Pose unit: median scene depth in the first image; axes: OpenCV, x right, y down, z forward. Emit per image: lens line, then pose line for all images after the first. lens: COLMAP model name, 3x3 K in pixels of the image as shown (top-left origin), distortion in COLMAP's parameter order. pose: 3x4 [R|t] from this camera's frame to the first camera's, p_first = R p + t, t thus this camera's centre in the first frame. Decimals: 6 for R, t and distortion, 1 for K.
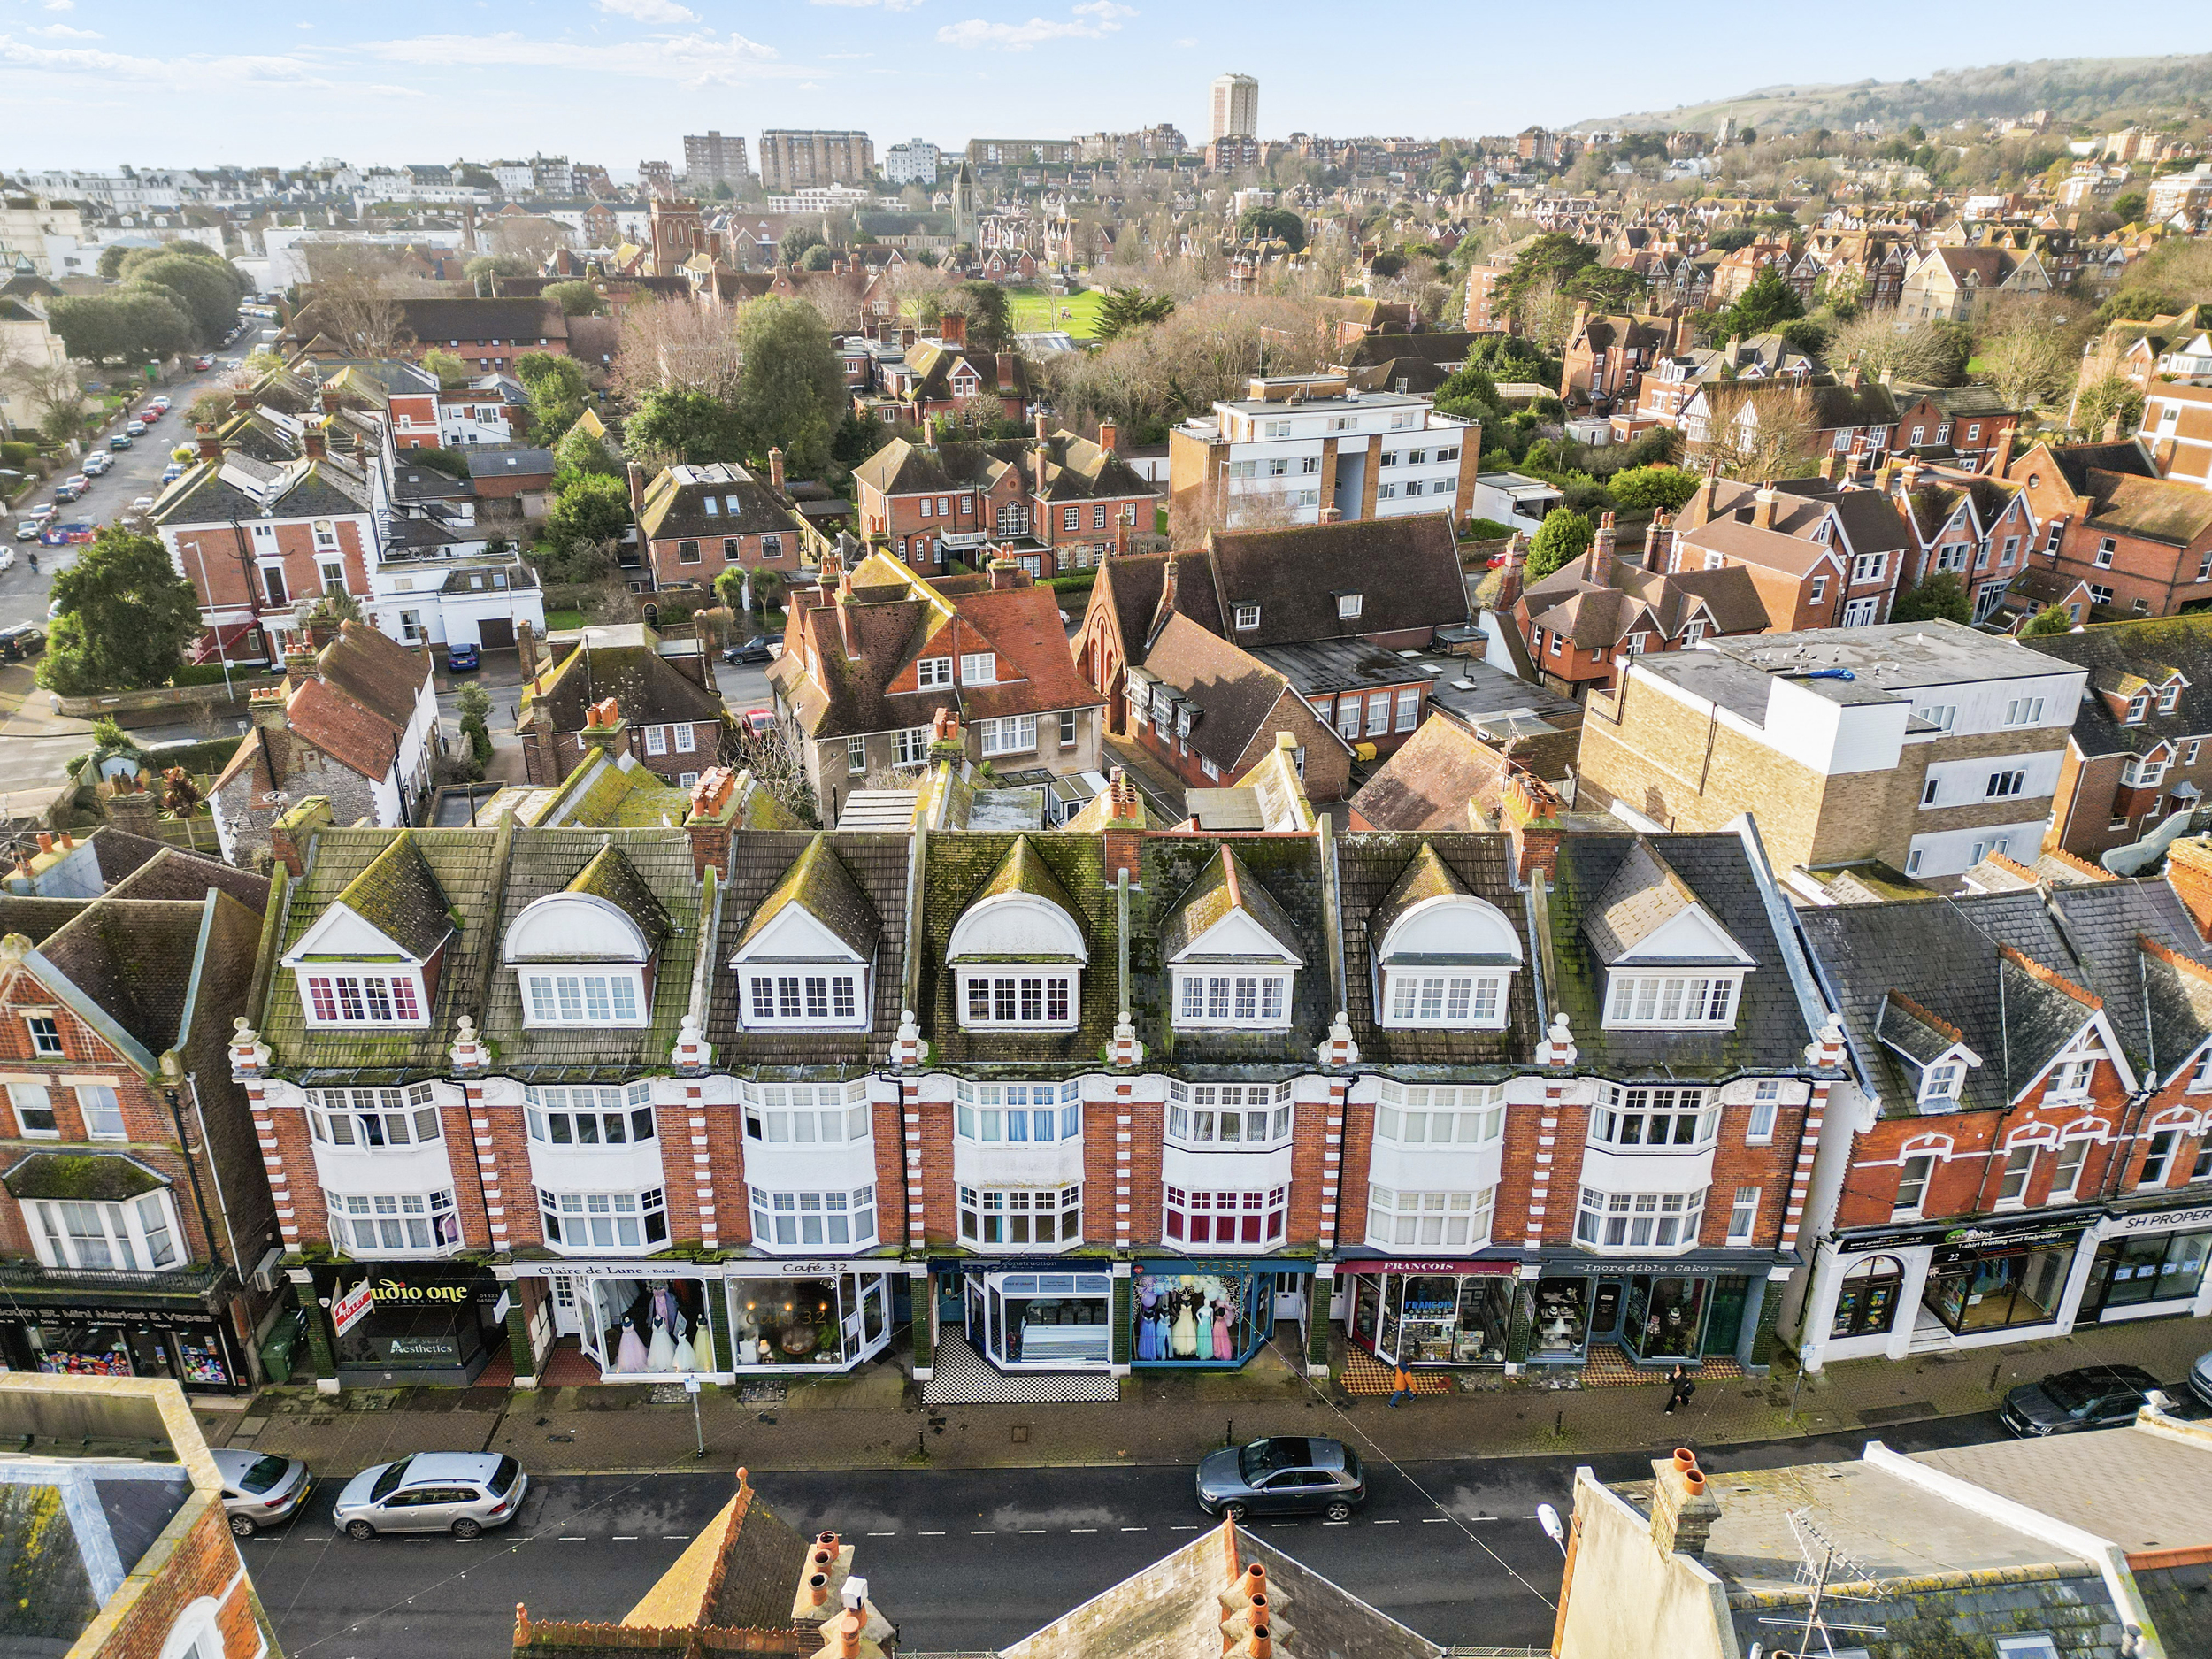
lens RADIAL K [[1536.8, 0, 1106.0], [0, 1536.8, 829.5], [0, 0, 1]] dist [0.078402, -0.079757]
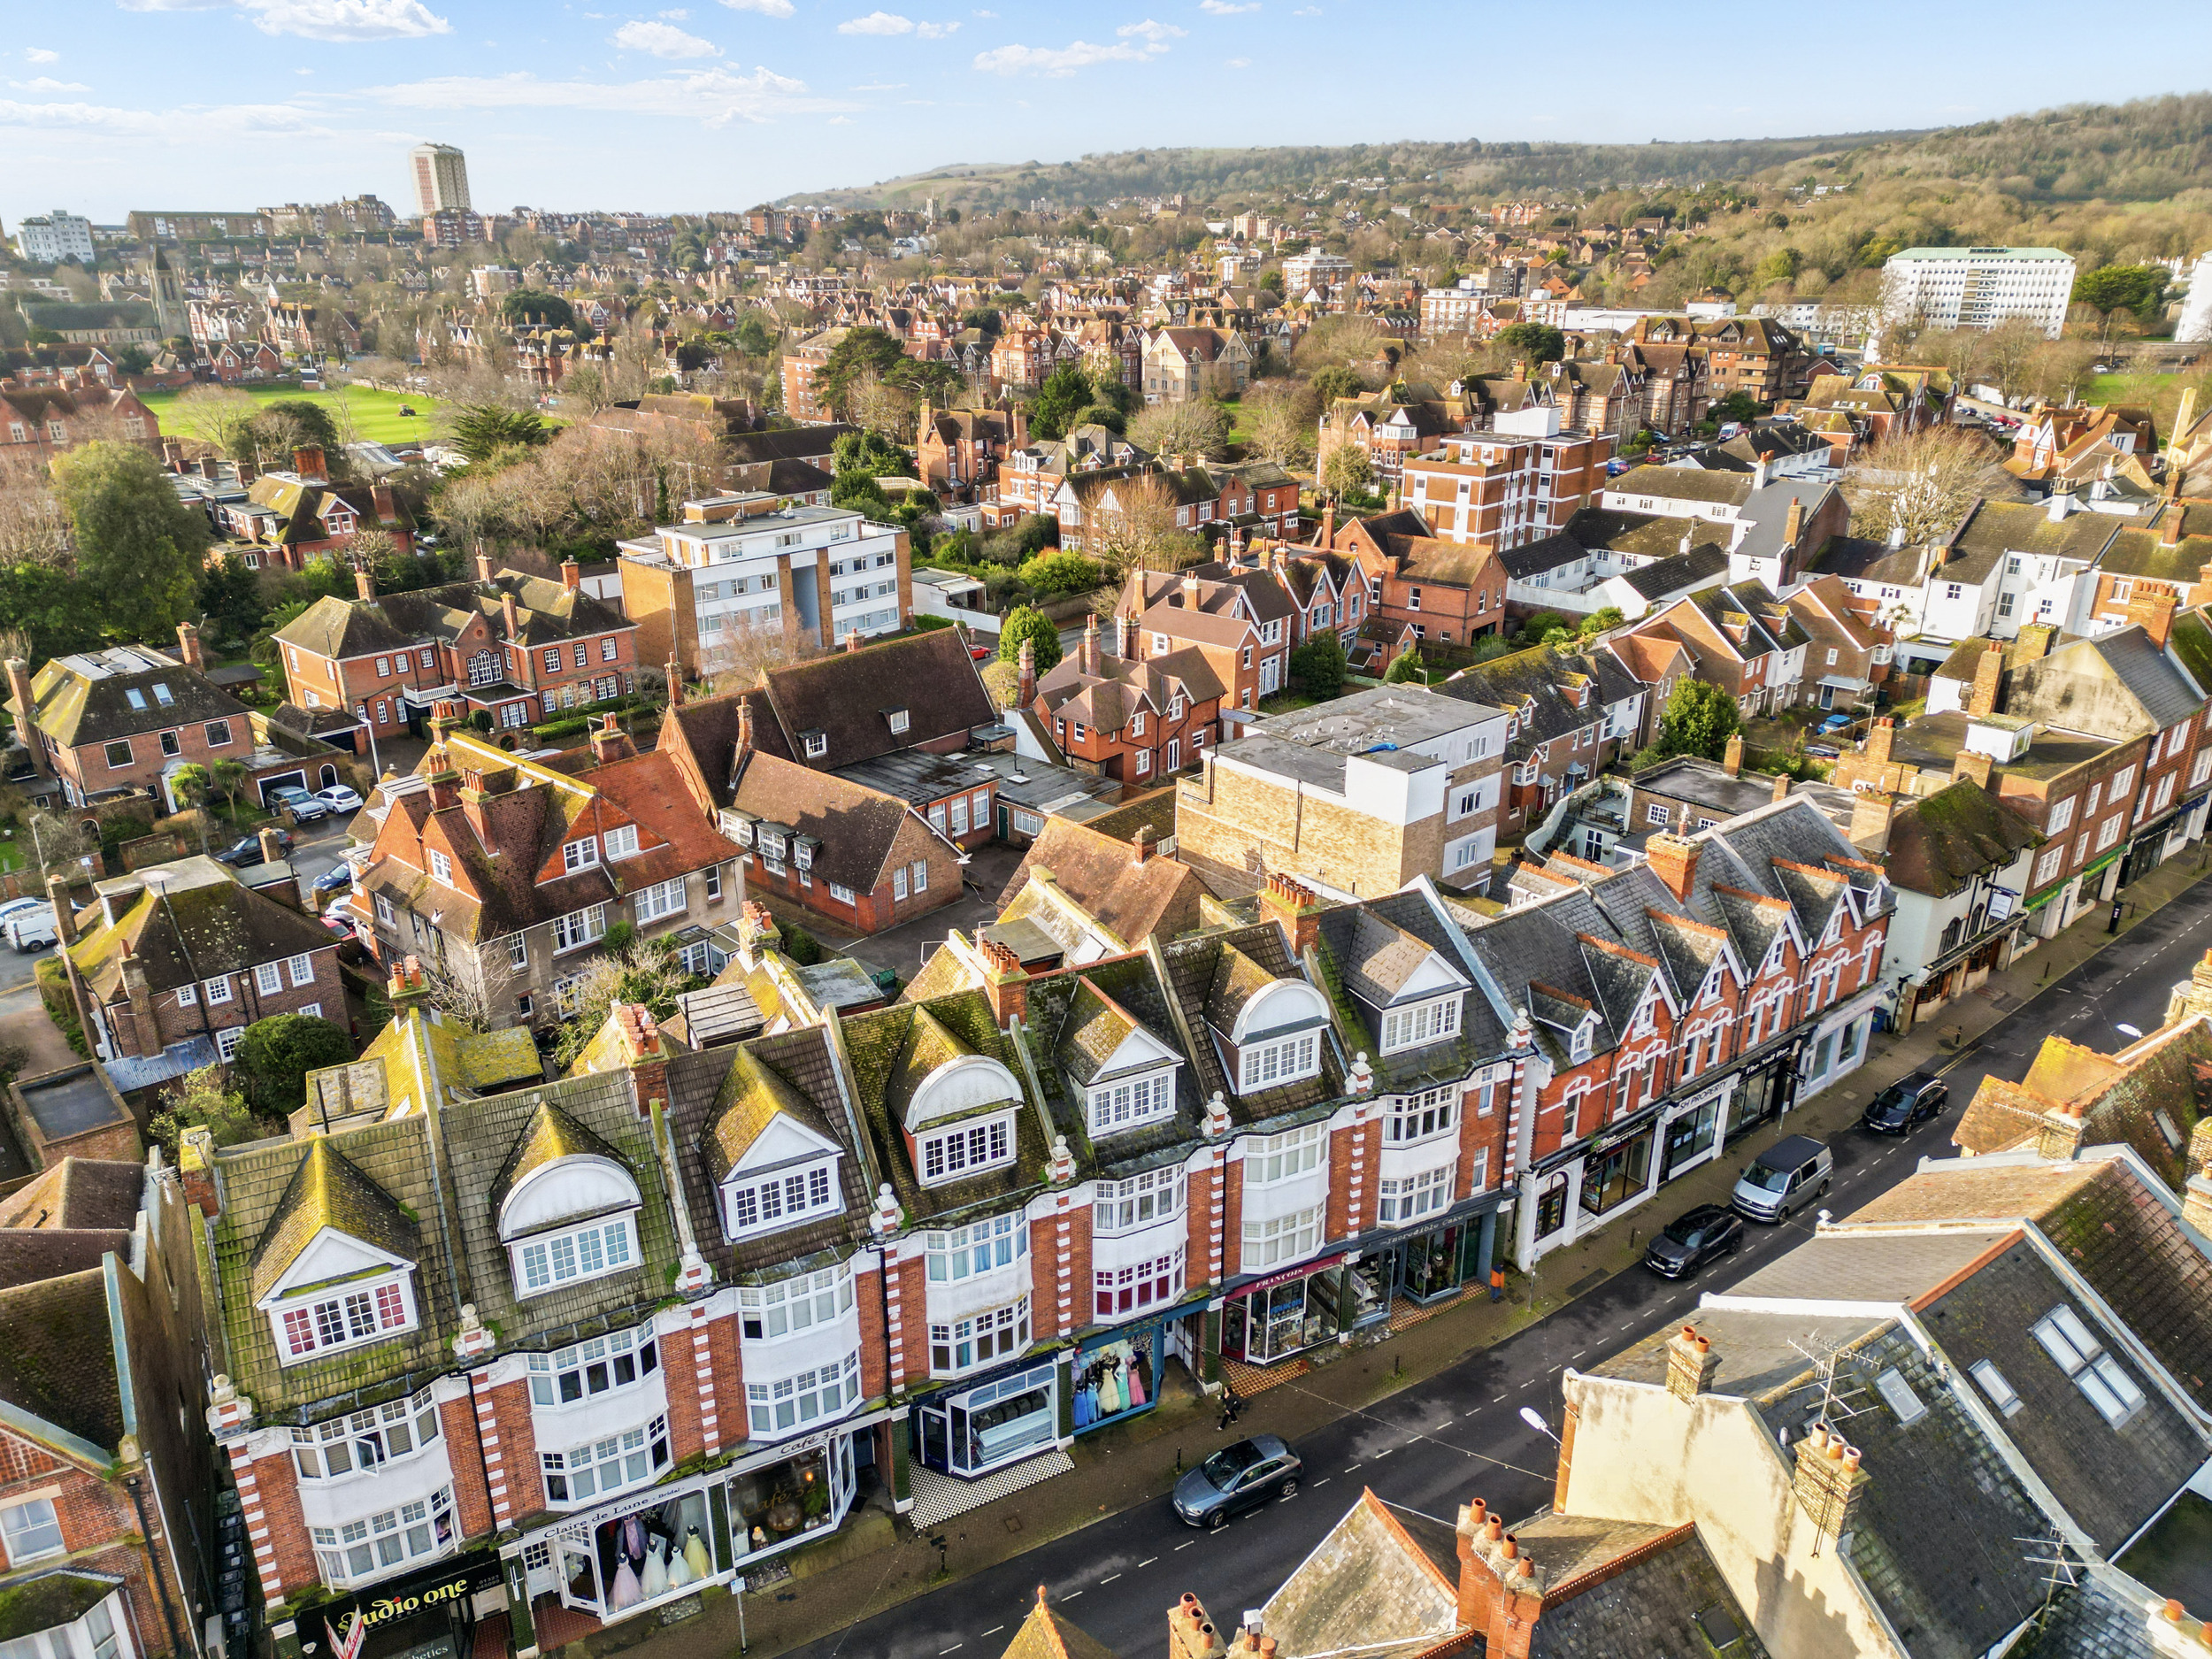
lens RADIAL K [[1536.8, 0, 1106.0], [0, 1536.8, 829.5], [0, 0, 1]] dist [0.078402, -0.079757]
pose [[0.893244, -0.166232, 0.417712, -0.371891], [0.180430, 0.983572, 0.005585, -0.102206], [-0.411778, 0.070379, 0.908563, -0.097286]]
